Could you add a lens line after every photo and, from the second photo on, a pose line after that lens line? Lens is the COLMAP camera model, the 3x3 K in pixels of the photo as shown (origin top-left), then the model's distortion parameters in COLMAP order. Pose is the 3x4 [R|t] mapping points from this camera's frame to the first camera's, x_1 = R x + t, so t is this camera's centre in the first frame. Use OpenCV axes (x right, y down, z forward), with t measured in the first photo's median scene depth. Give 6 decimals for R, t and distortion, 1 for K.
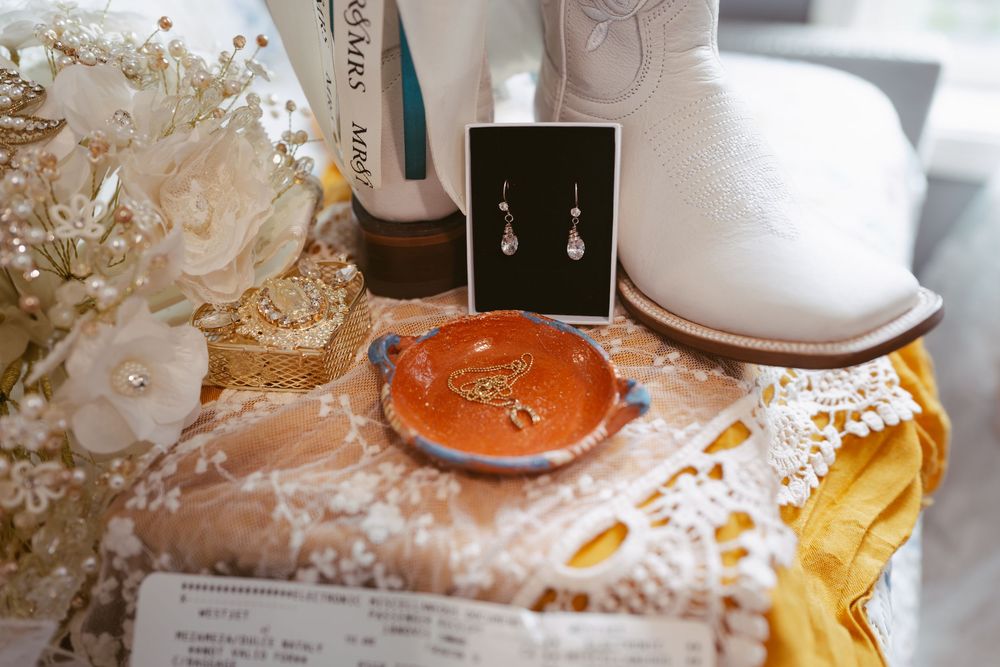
lens RADIAL K [[778.7, 0, 497.6], [0, 778.7, 331.9], [0, 0, 1]] dist [-0.030471, 0.002425]
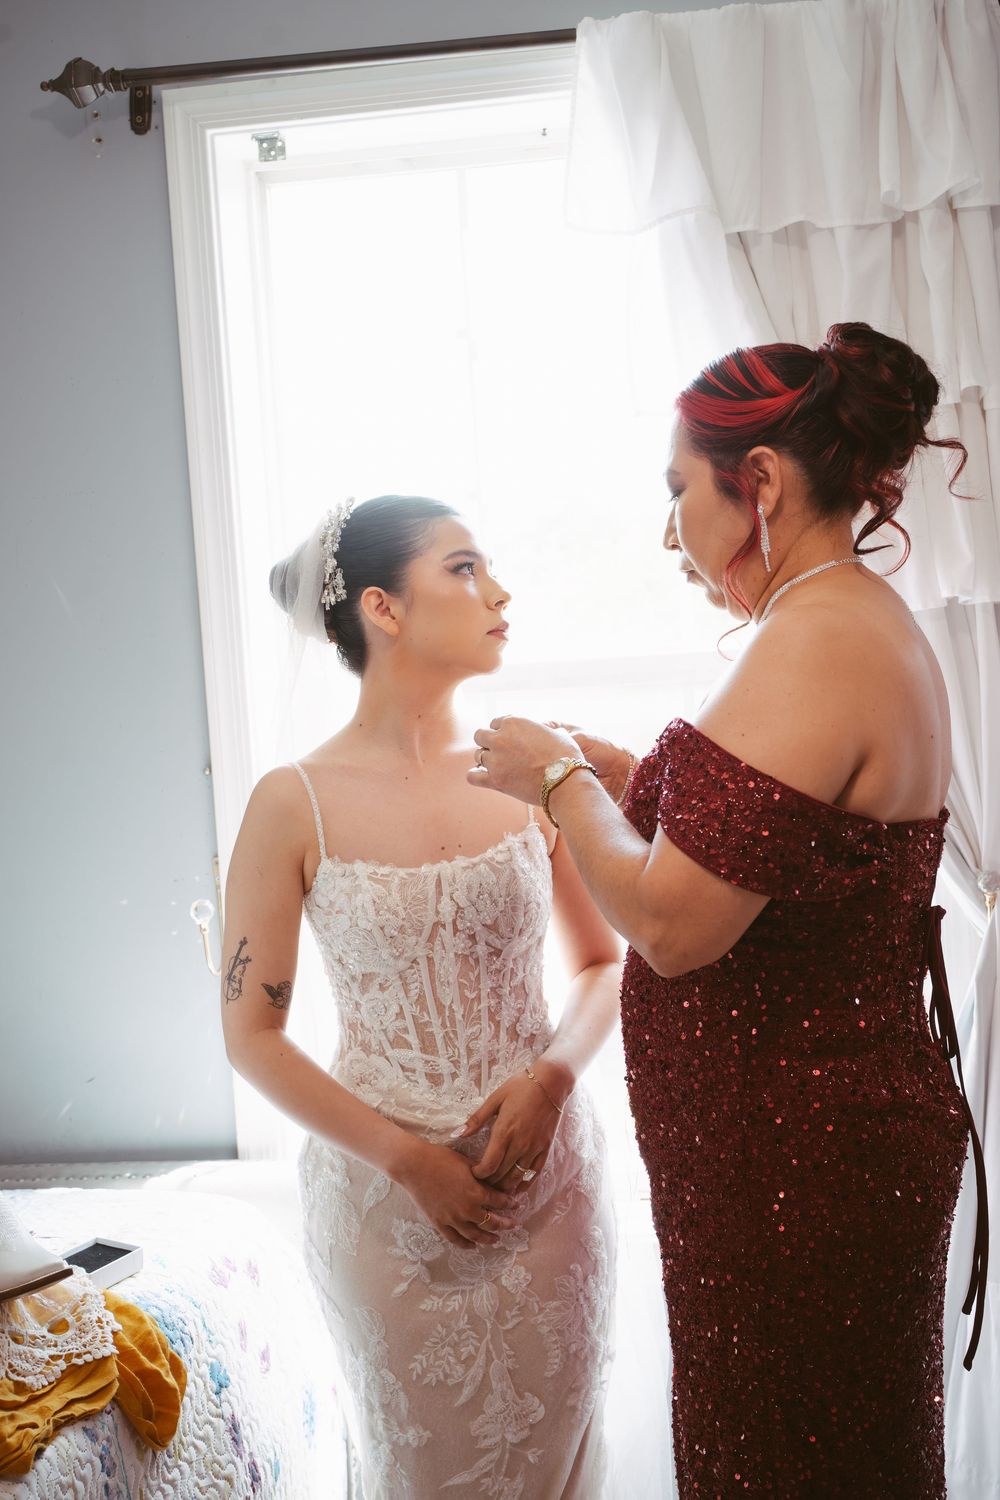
lens RADIAL K [[1861.8, 0, 497.1], [0, 1861.8, 731.0], [0, 0, 1]] dist [-0.101190, 0.421270]
pose [[0.969091, -0.017022, 0.246114, 0.495744], [0.156233, 0.814417, -0.558852, 2.097143], [-0.190927, 0.580030, 0.791904, -4.946524]]
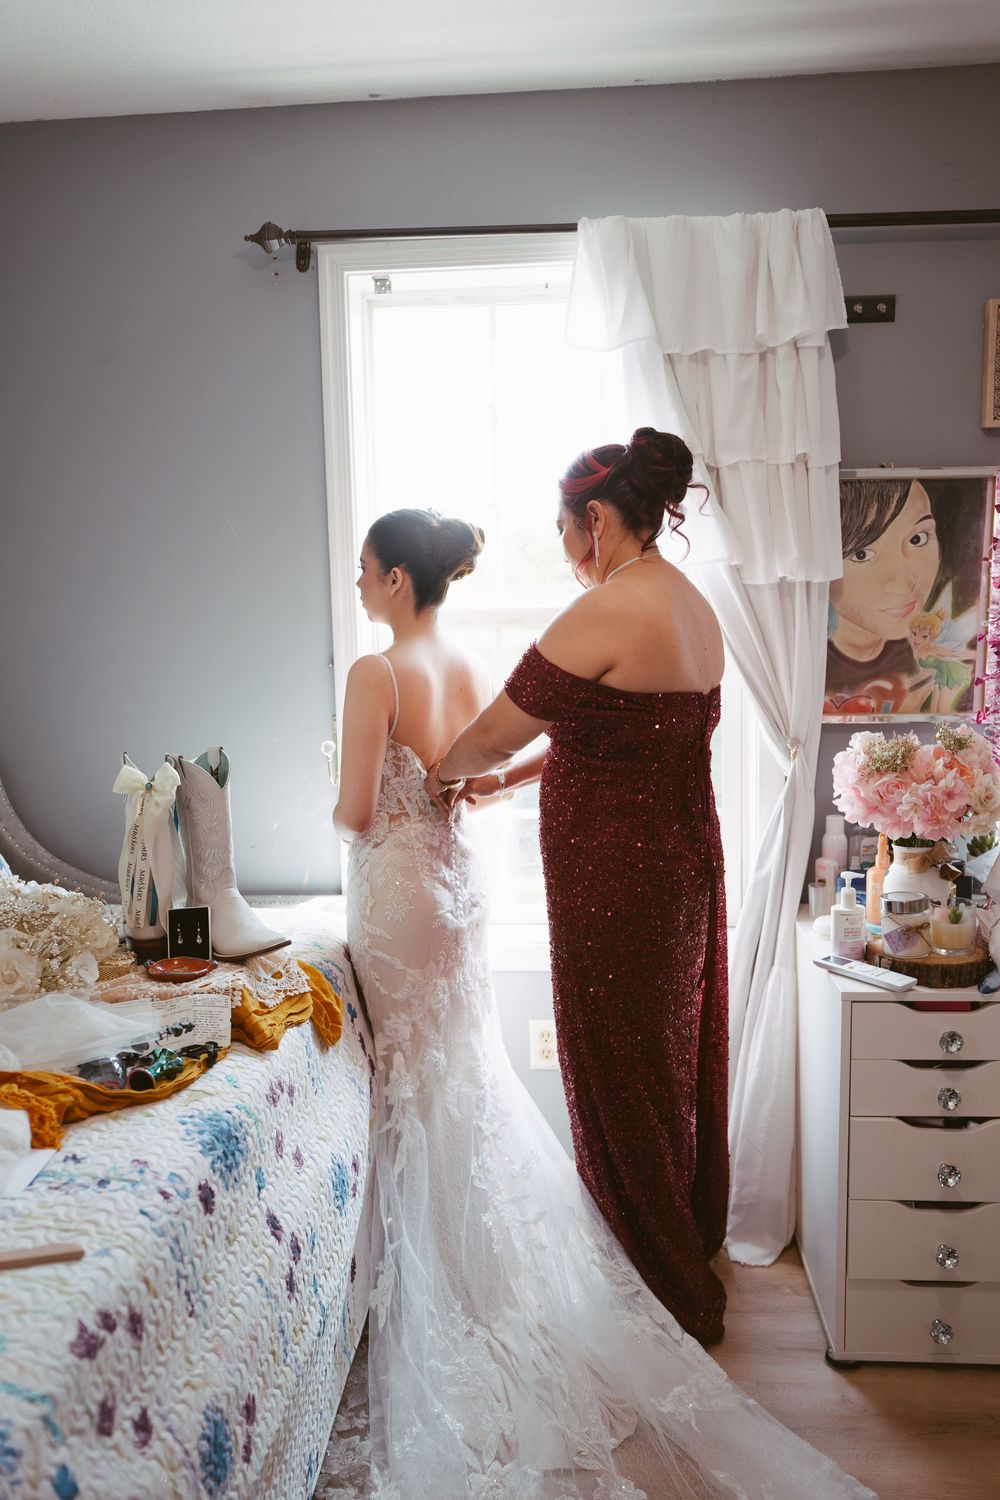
lens RADIAL K [[1154.2, 0, 490.0], [0, 1154.2, 744.6], [0, 0, 1]] dist [-0.004006, 0.007739]
pose [[0.948381, -0.001993, 0.317127, -0.381707], [0.166656, 0.853903, -0.493026, 2.385324], [-0.269813, 0.520428, 0.810158, -5.032861]]
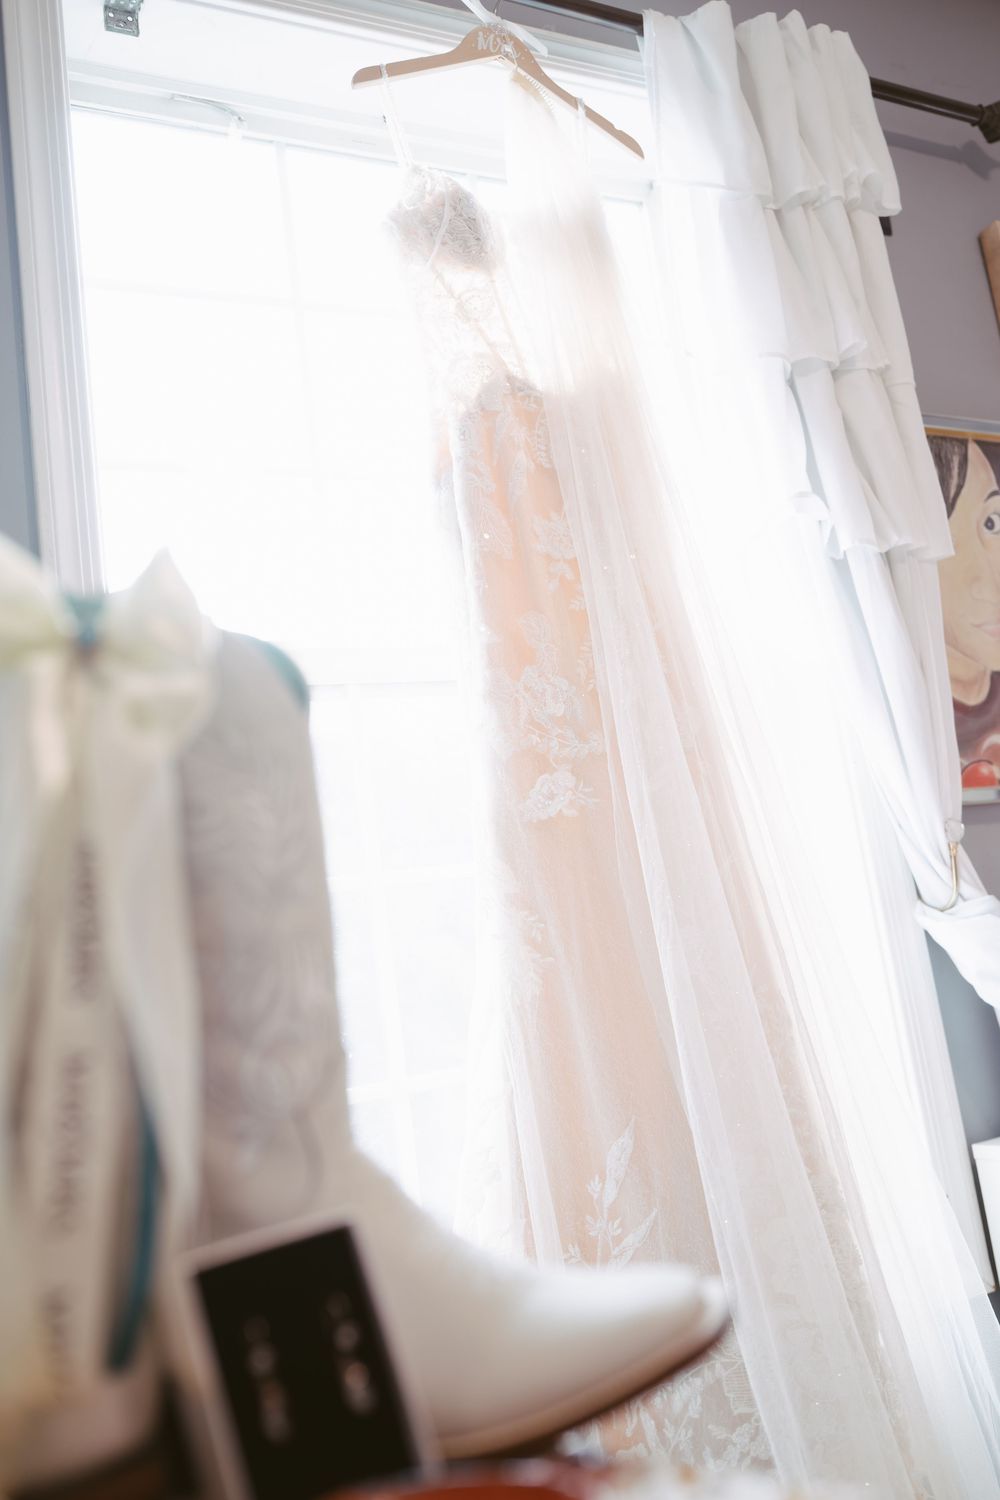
lens RADIAL K [[1329.1, 0, 504.7], [0, 1329.1, 685.2], [0, 0, 1]] dist [0.014561, 0.016794]
pose [[0.644144, 0.131004, 0.753603, -0.999771], [0.541458, 0.617805, -0.570210, 0.317703], [-0.540279, 0.775341, 0.327022, 0.011162]]
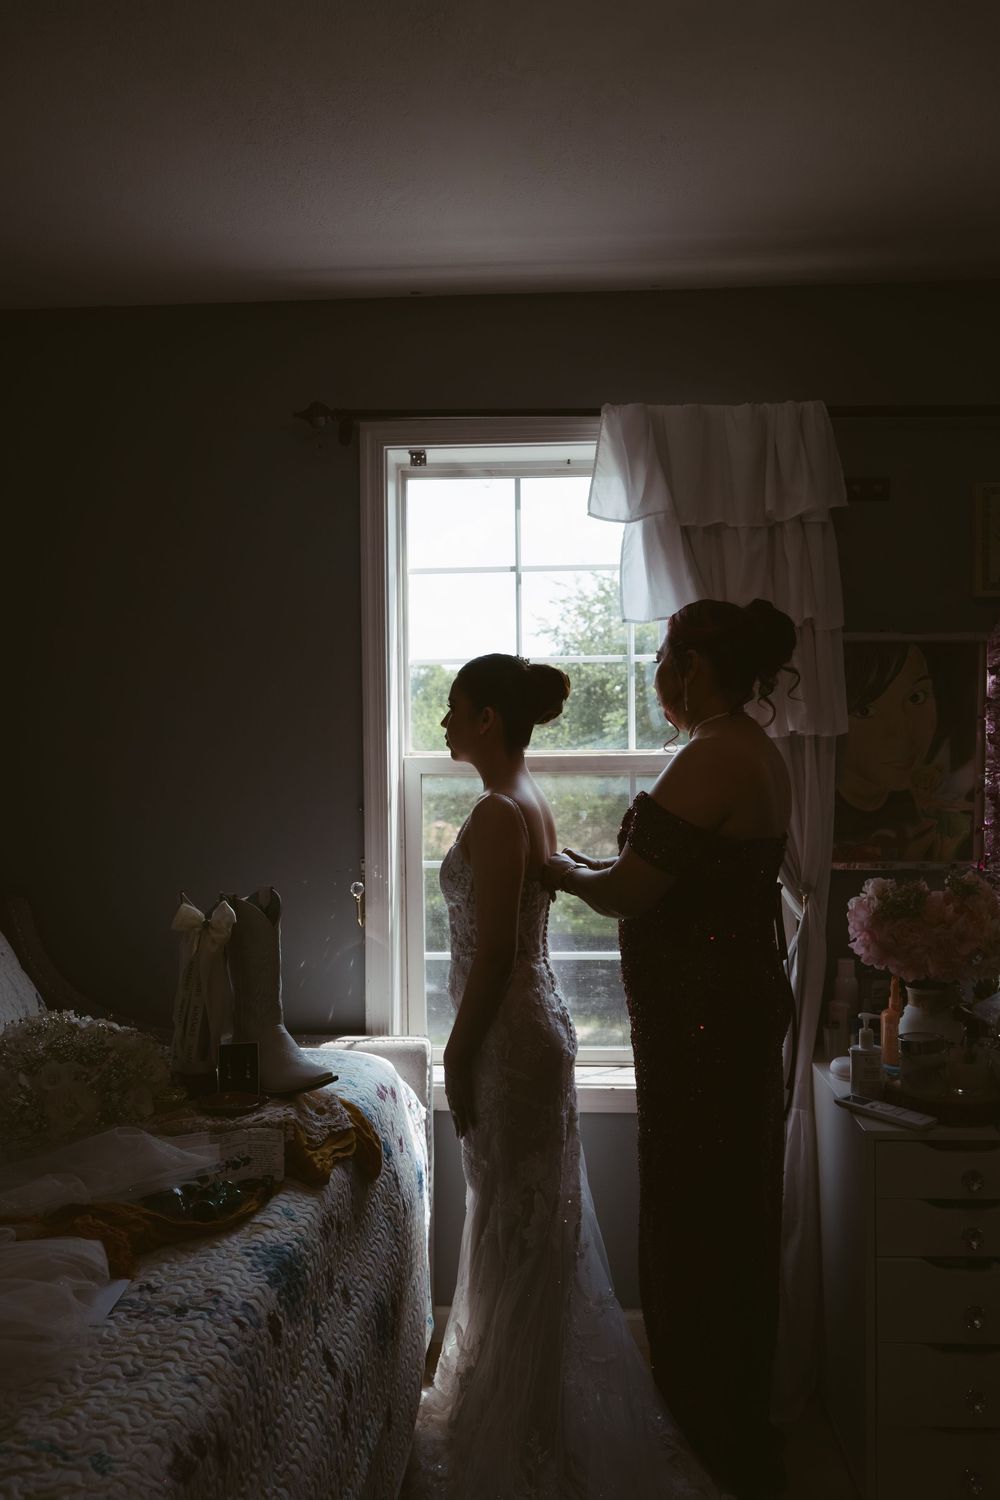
lens RADIAL K [[1155.0, 0, 500.3], [0, 1155.0, 755.4], [0, 0, 1]] dist [0.004118, -0.001635]
pose [[0.937873, 0.046522, 0.343846, -0.889587], [0.174443, 0.793409, -0.583157, 2.532492], [-0.299940, 0.606909, 0.736001, -5.234822]]
